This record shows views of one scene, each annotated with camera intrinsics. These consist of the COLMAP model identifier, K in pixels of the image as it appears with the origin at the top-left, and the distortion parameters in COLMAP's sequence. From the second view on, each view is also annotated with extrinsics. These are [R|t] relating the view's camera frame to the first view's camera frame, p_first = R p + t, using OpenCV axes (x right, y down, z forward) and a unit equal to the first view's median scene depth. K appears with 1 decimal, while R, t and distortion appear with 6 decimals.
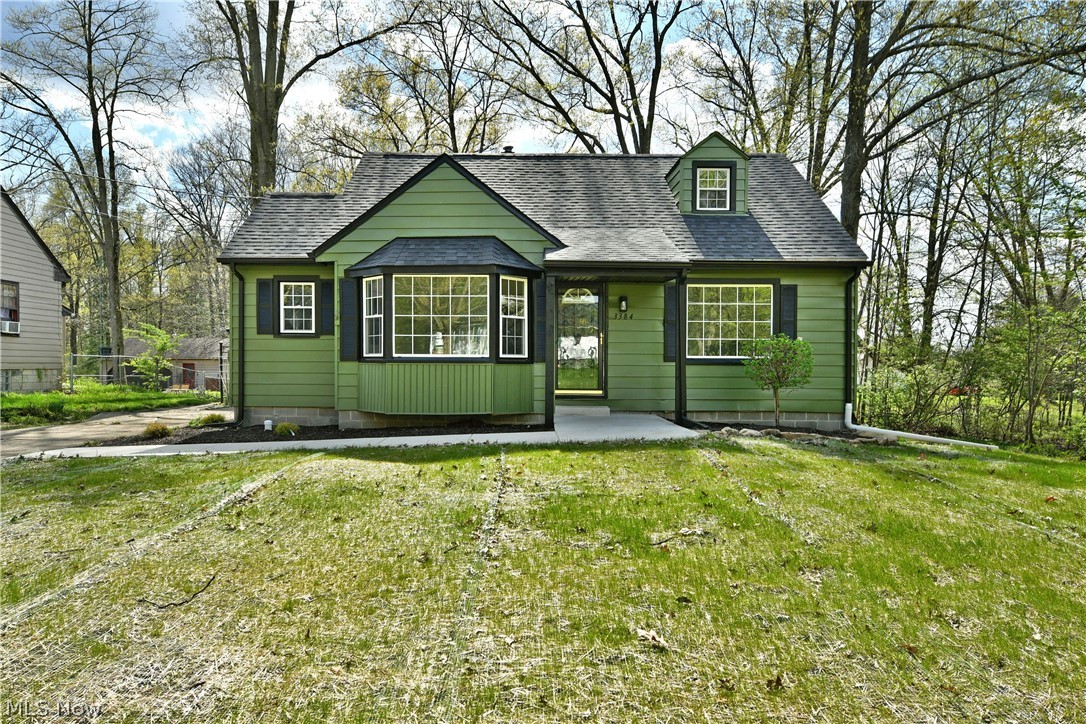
lens RADIAL K [[668.7, 0, 535.2], [0, 668.7, 357.7], [0, 0, 1]] dist [-0.005483, -0.001918]
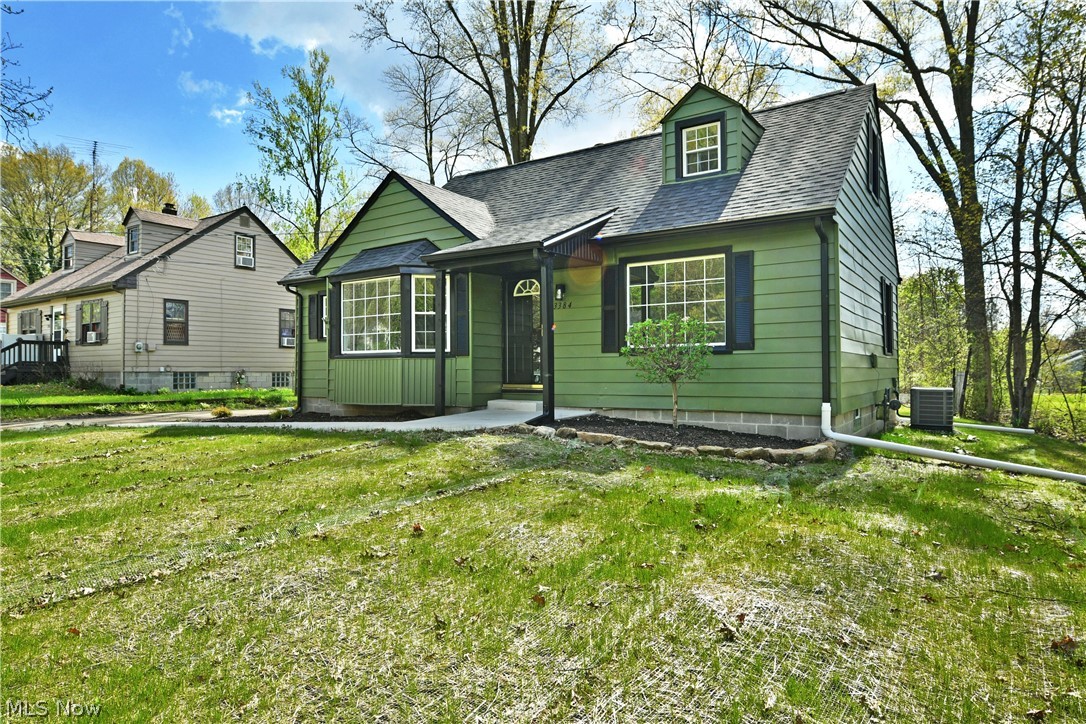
lens RADIAL K [[647.4, 0, 548.3], [0, 647.4, 337.7], [0, 0, 1]] dist [-0.014932, -0.001464]
pose [[0.830951, -0.038839, -0.554989, 0.621705], [0.014409, 0.998728, -0.048320, 0.027096], [0.556160, 0.032155, 0.830453, 0.242948]]
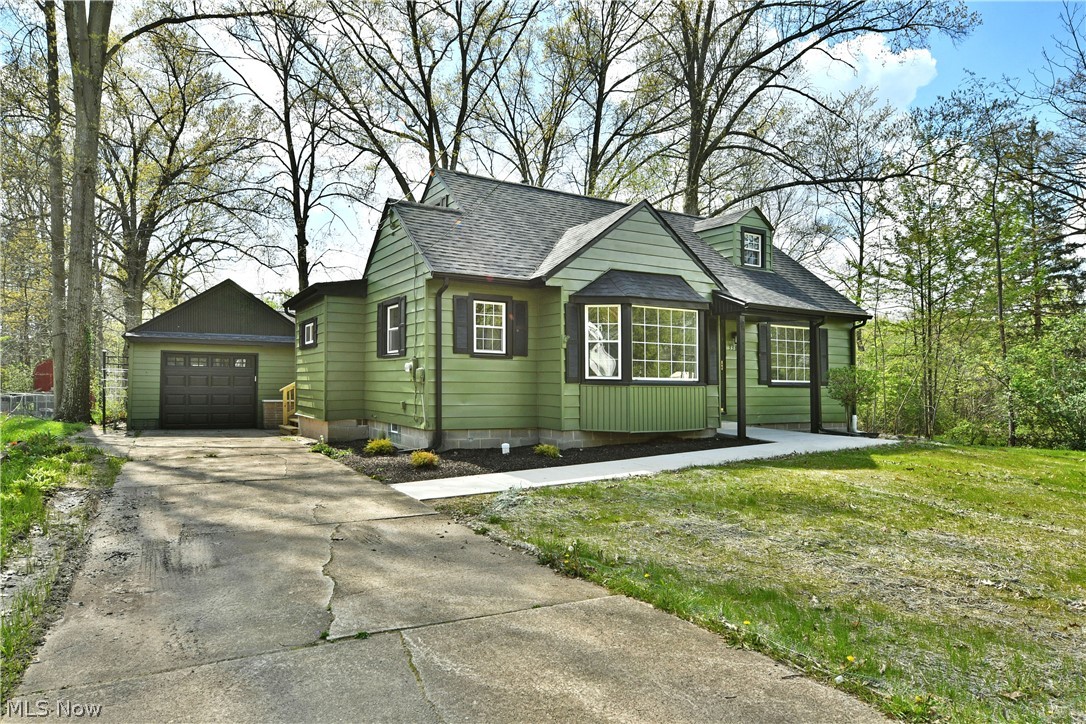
lens RADIAL K [[668.7, 0, 535.2], [0, 668.7, 357.7], [0, 0, 1]] dist [-0.005483, -0.001918]
pose [[0.865164, 0.026458, 0.500790, -0.784799], [-0.010716, 0.999355, -0.034285, 0.002423], [-0.501374, 0.024295, 0.864889, 0.117421]]
